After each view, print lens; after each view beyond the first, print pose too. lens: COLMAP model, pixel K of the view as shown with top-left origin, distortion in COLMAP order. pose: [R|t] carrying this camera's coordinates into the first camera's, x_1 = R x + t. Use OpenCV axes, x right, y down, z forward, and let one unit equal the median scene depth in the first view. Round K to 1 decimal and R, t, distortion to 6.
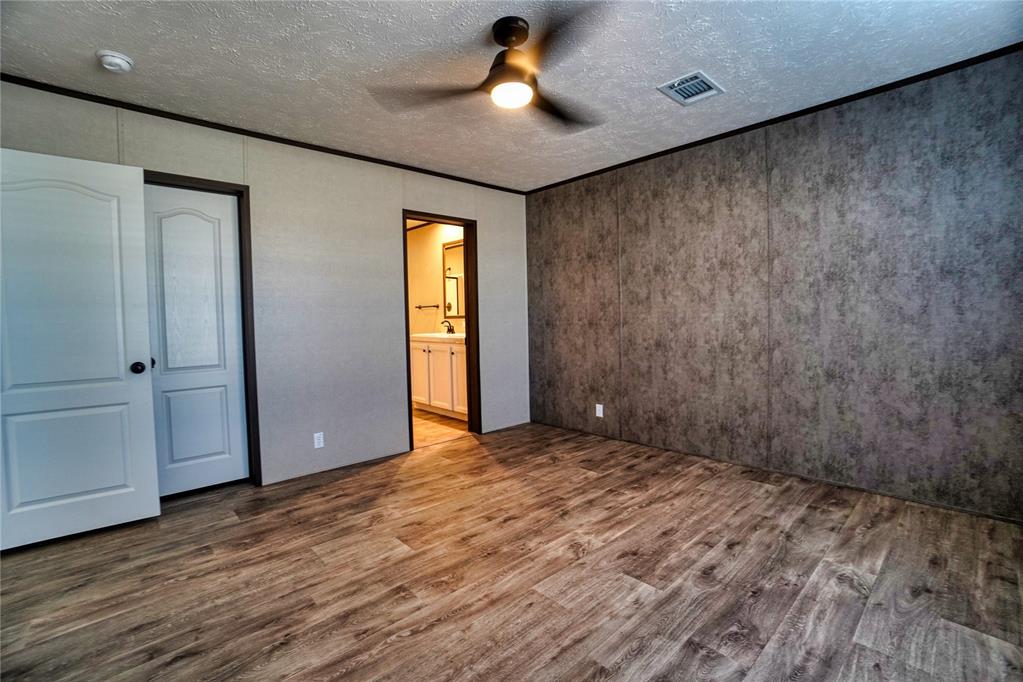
lens RADIAL K [[452.1, 0, 505.1], [0, 452.1, 332.9], [0, 0, 1]] dist [-0.063361, 0.023237]
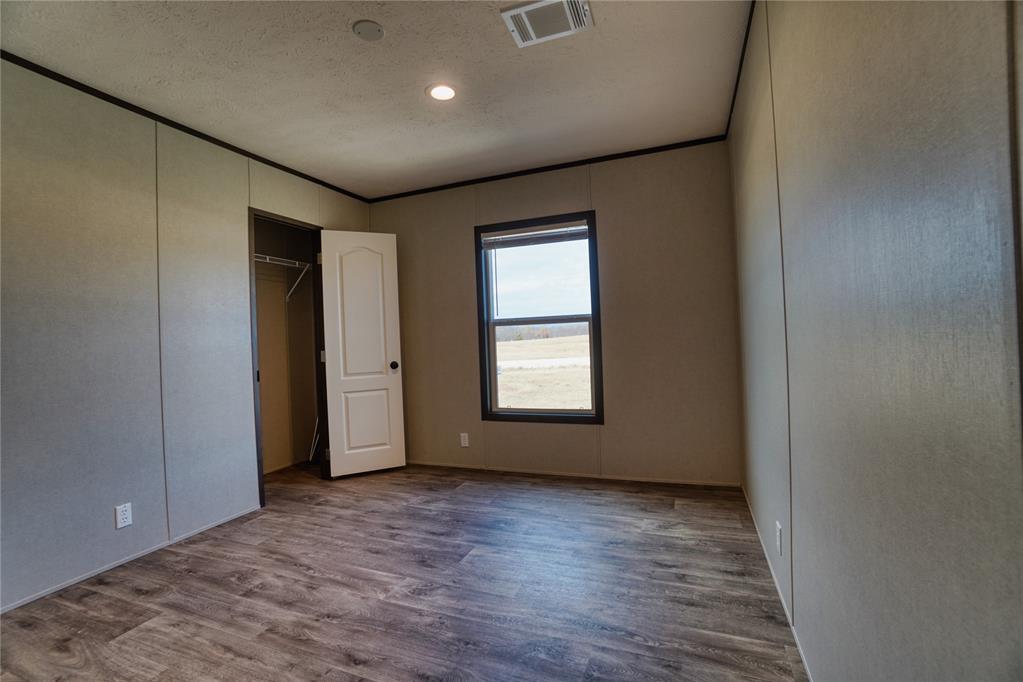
lens RADIAL K [[459.0, 0, 505.7], [0, 459.0, 333.6], [0, 0, 1]] dist [-0.068034, 0.024838]
pose [[-0.433391, 0.050009, 0.899817, -0.614597], [0.080744, 0.996598, -0.016498, -0.003071], [-0.897581, 0.065505, -0.435955, 0.991478]]
